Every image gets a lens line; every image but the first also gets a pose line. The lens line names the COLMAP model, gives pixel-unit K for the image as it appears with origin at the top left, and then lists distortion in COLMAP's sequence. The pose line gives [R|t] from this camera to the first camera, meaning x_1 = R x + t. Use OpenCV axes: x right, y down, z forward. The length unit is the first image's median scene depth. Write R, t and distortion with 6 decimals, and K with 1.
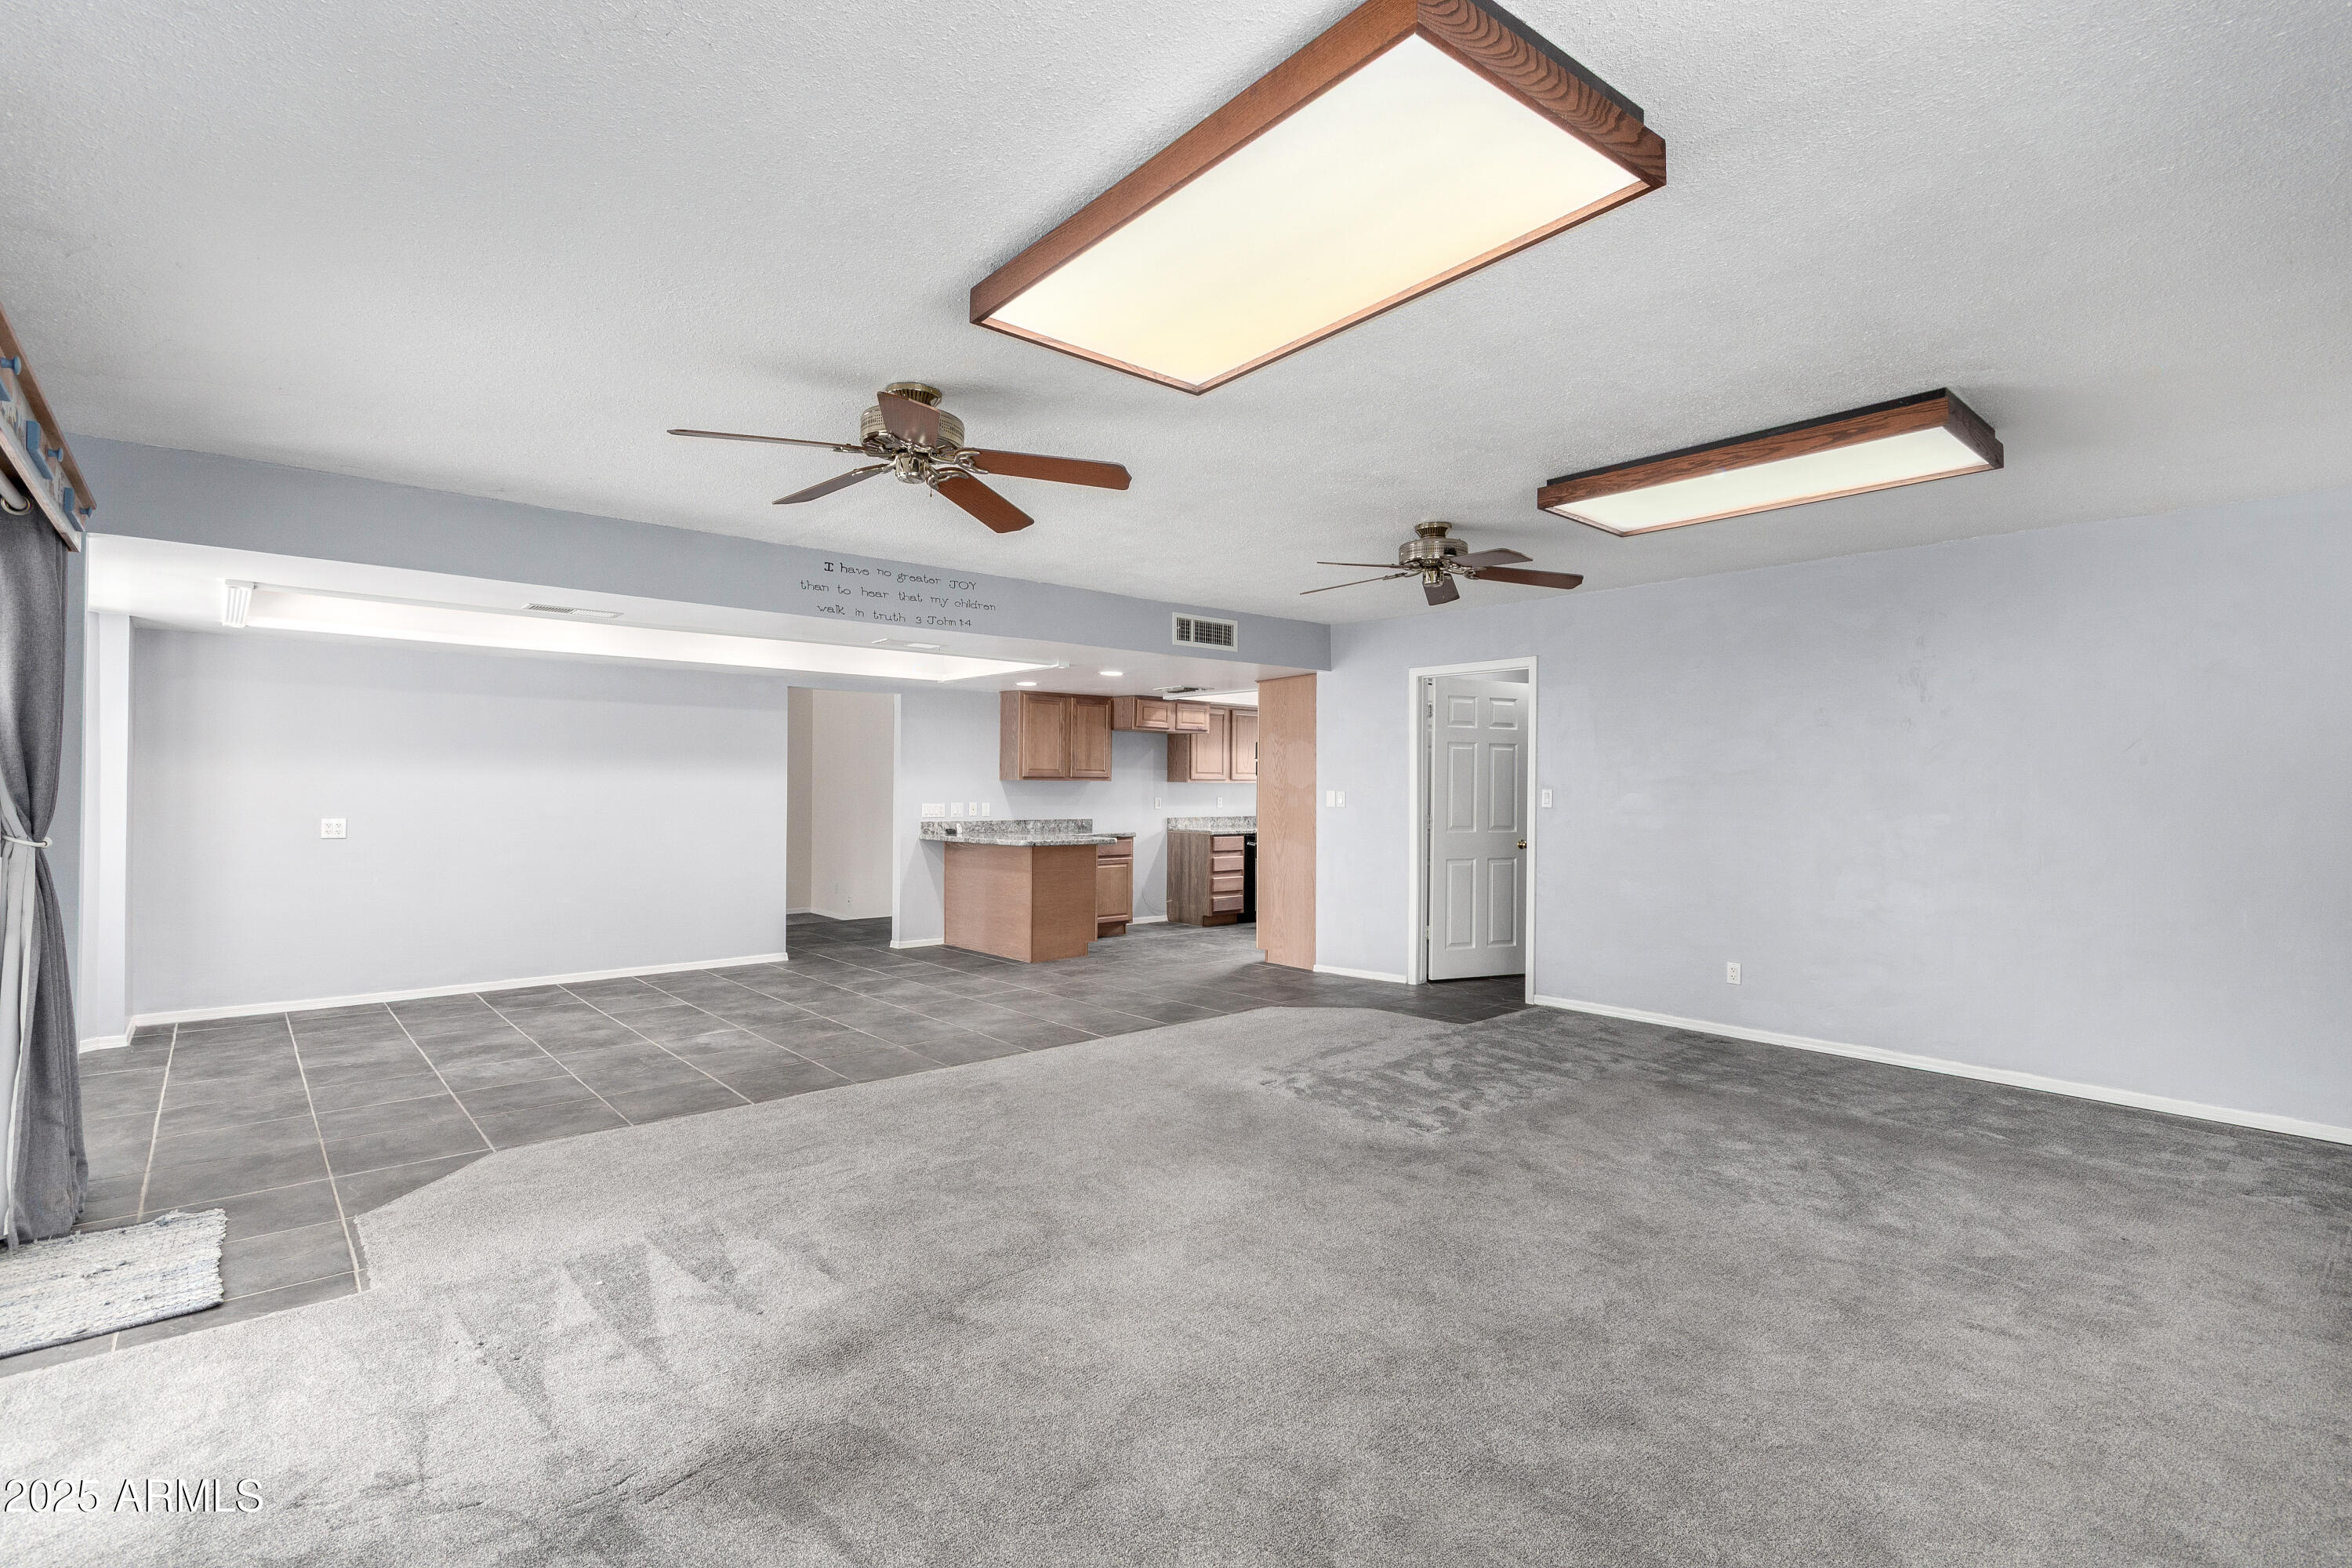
lens RADIAL K [[1089.3, 0, 1181.3], [0, 1089.3, 781.7], [0, 0, 1]] dist [0.003761, 0.002220]
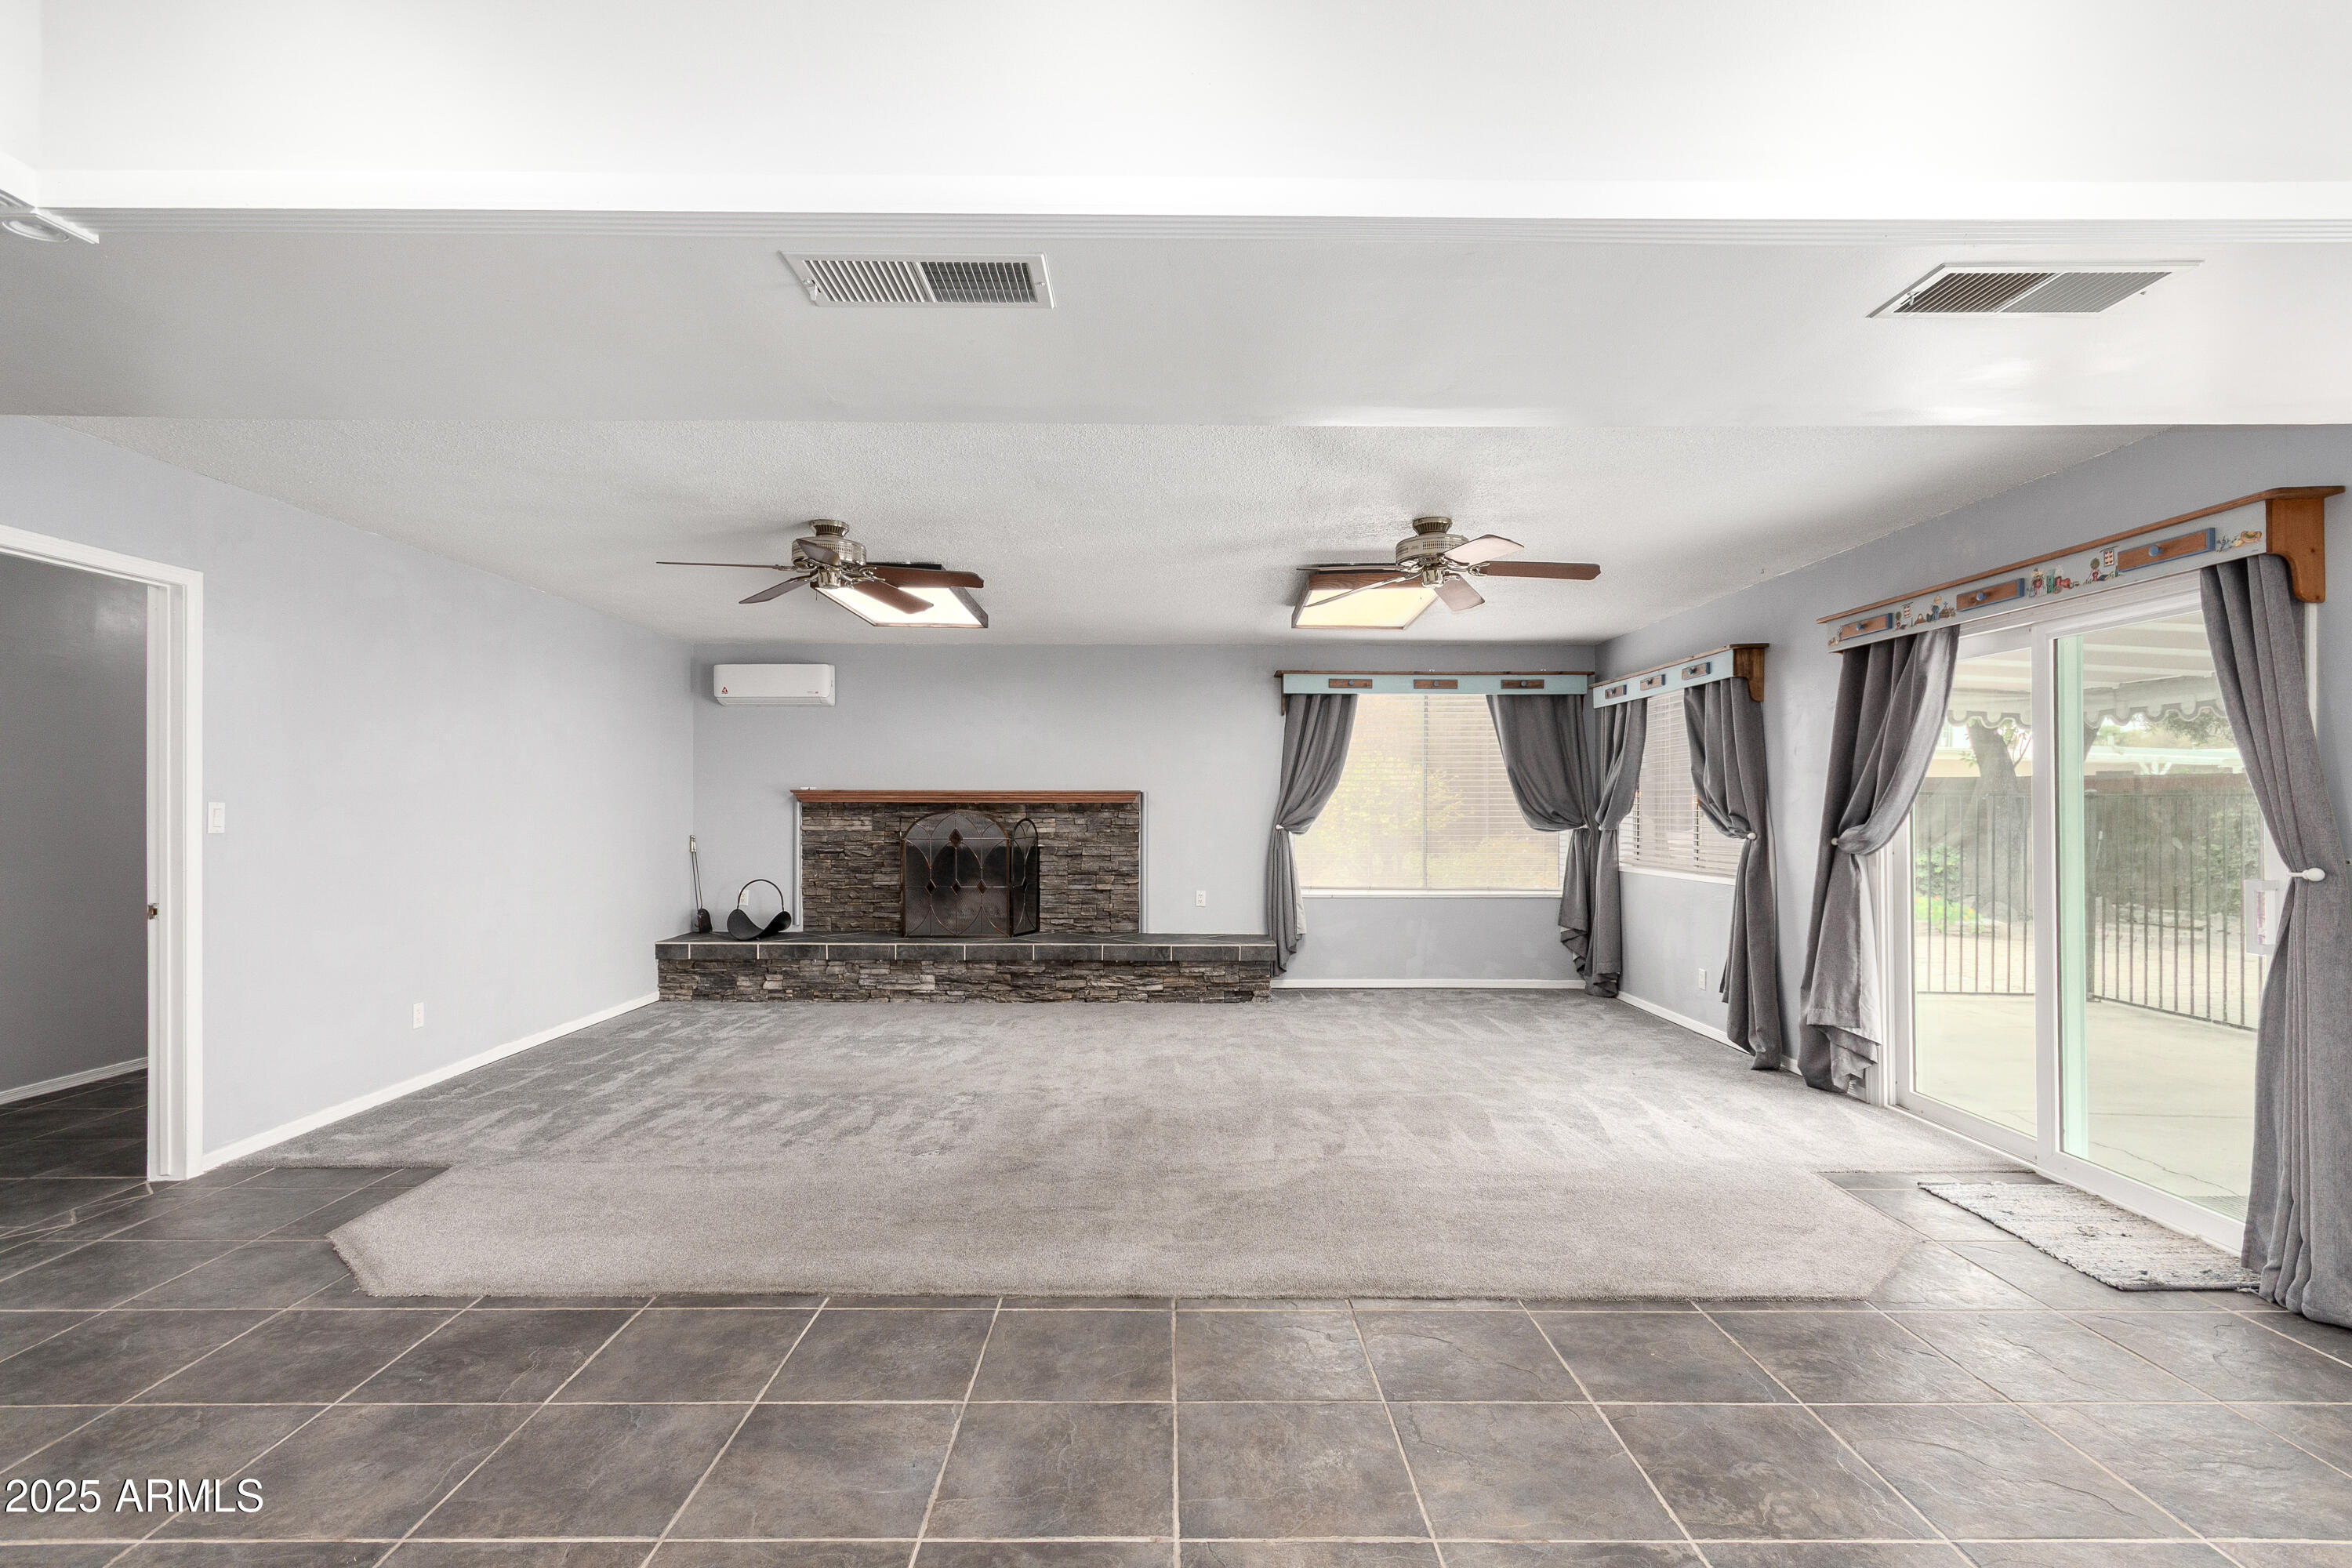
lens RADIAL K [[1089.3, 0, 1176.4], [0, 1089.3, 795.3], [0, 0, 1]] dist [0.003761, 0.002220]
pose [[-0.756005, -0.001433, 0.654564, -0.330754], [-0.007561, 0.999950, -0.006543, 0.002462], [-0.654522, -0.009896, -0.755978, 0.811412]]
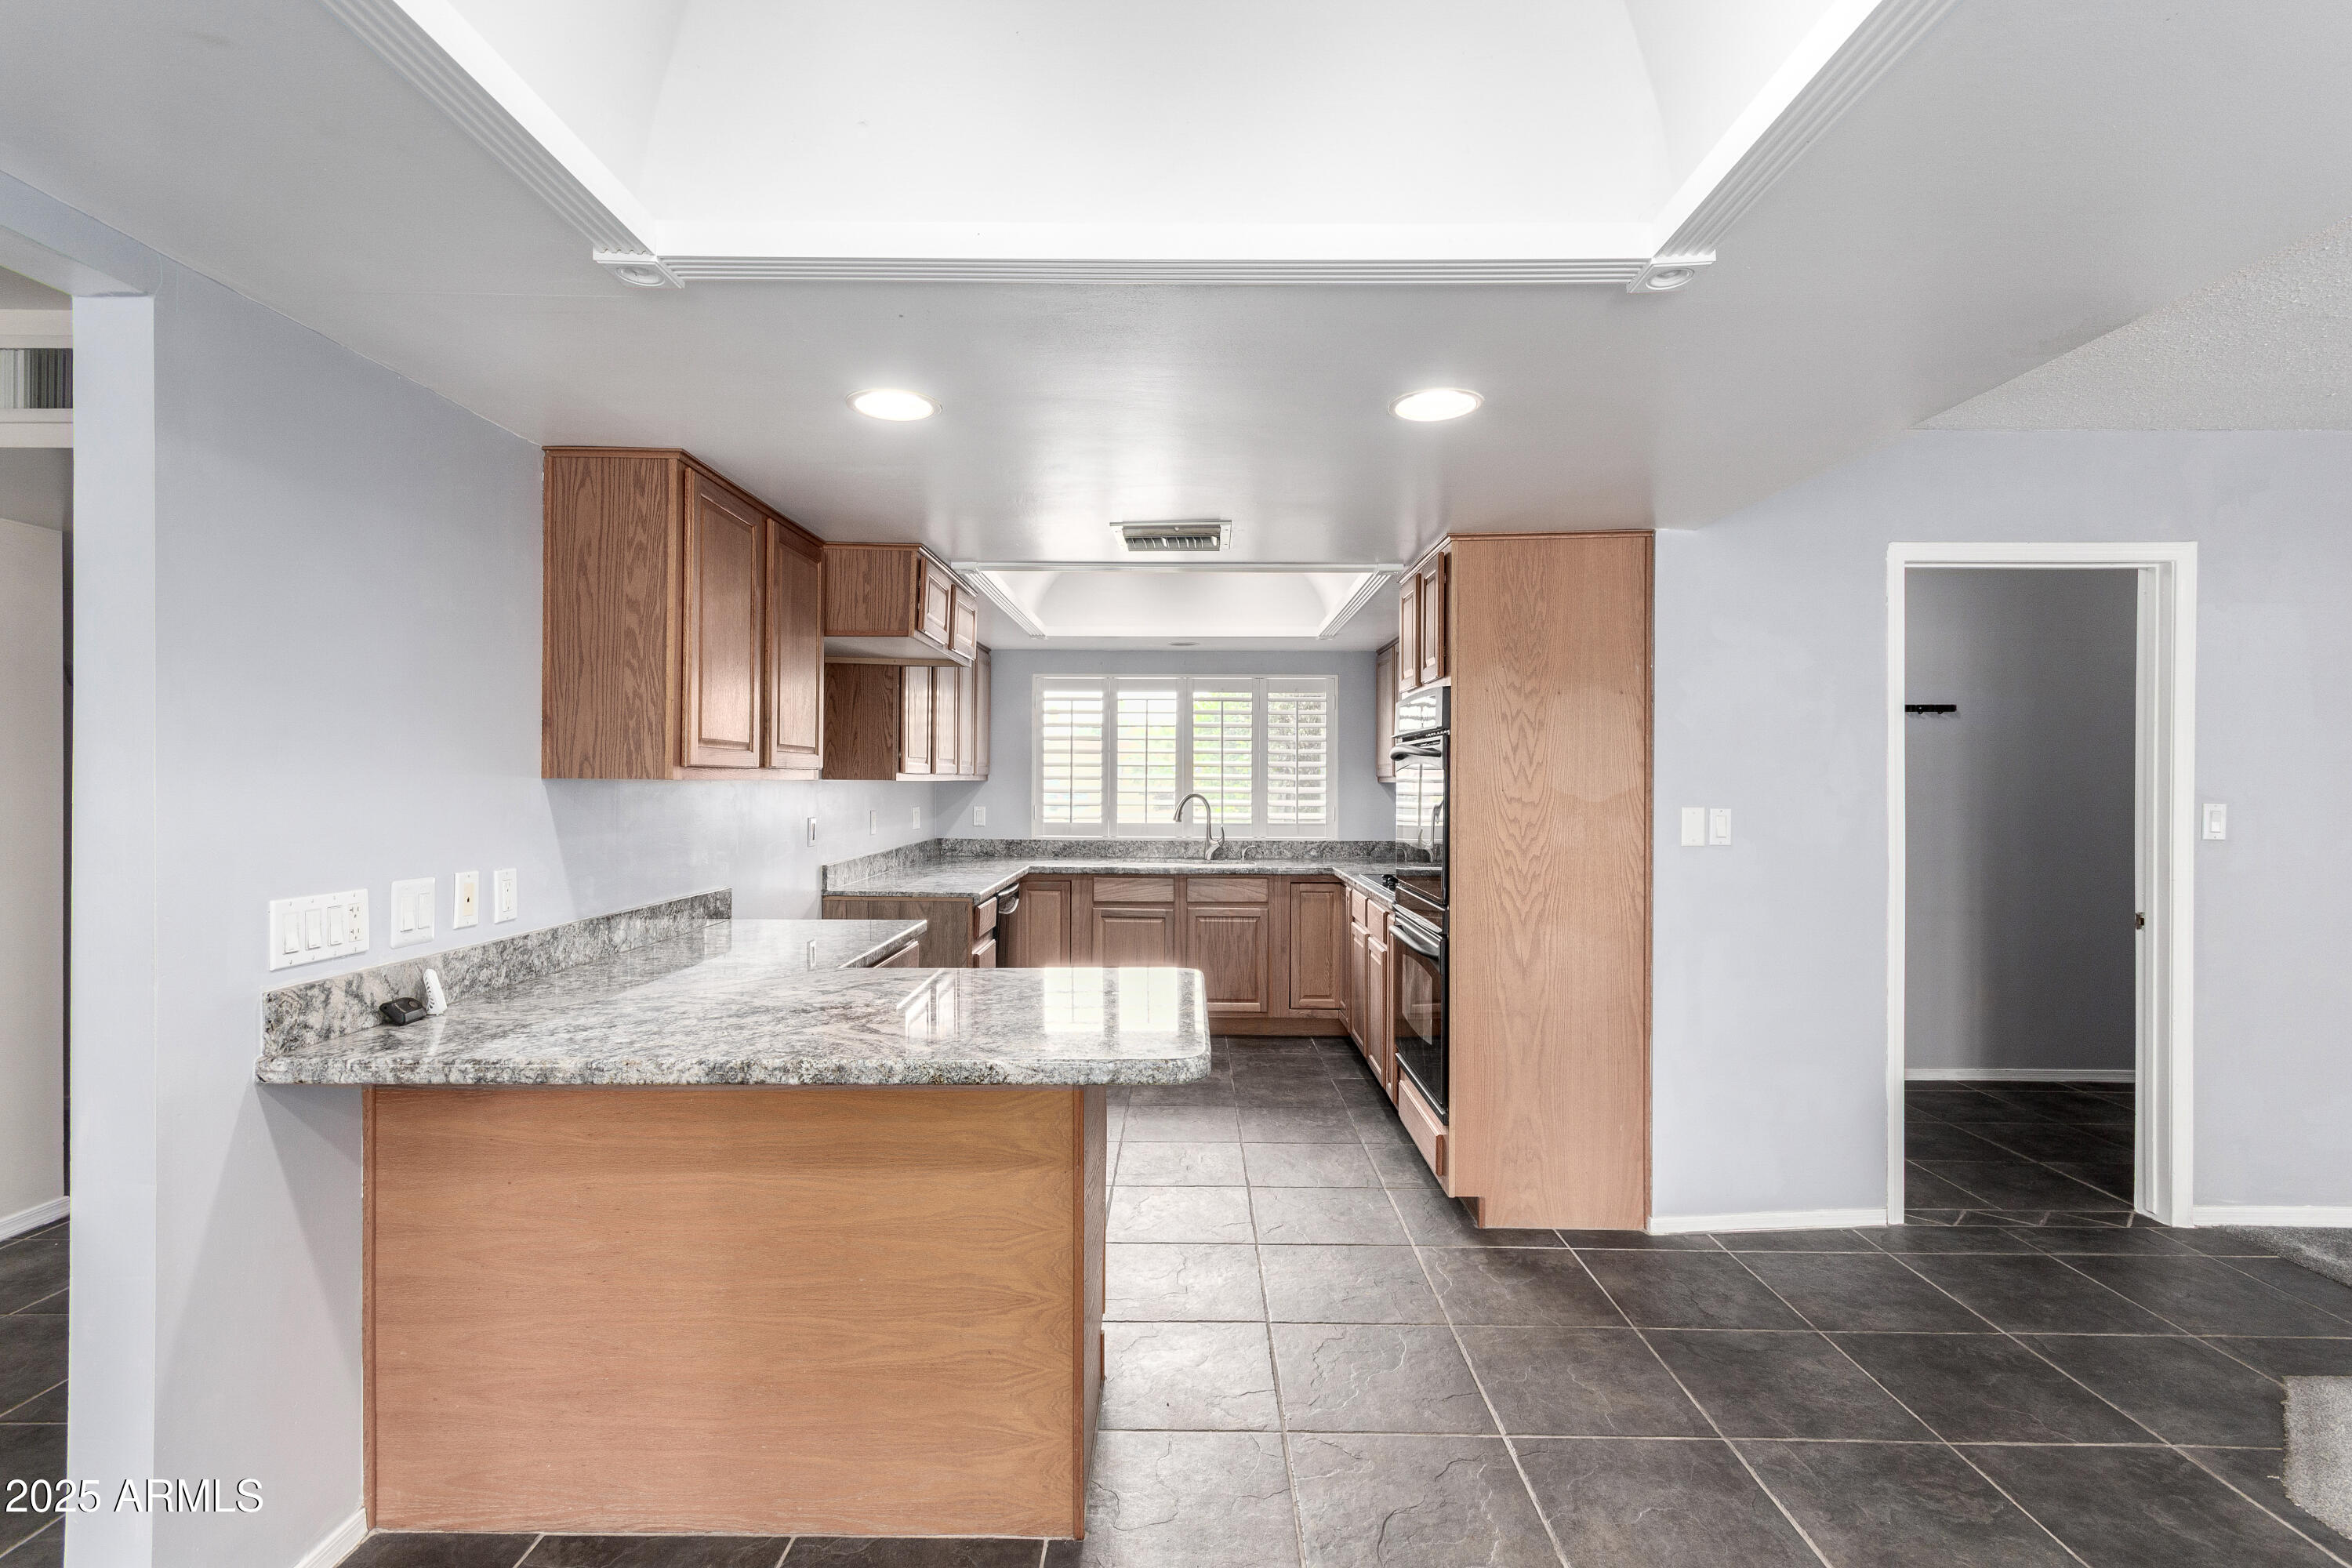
lens RADIAL K [[1089.3, 0, 1177.6], [0, 1089.3, 779.5], [0, 0, 1]] dist [0.003761, 0.002220]
pose [[0.666899, -0.001219, 0.745147, -0.276238], [-0.003813, 0.999980, 0.005048, -0.003564], [-0.745138, -0.006207, 0.666881, 0.746684]]
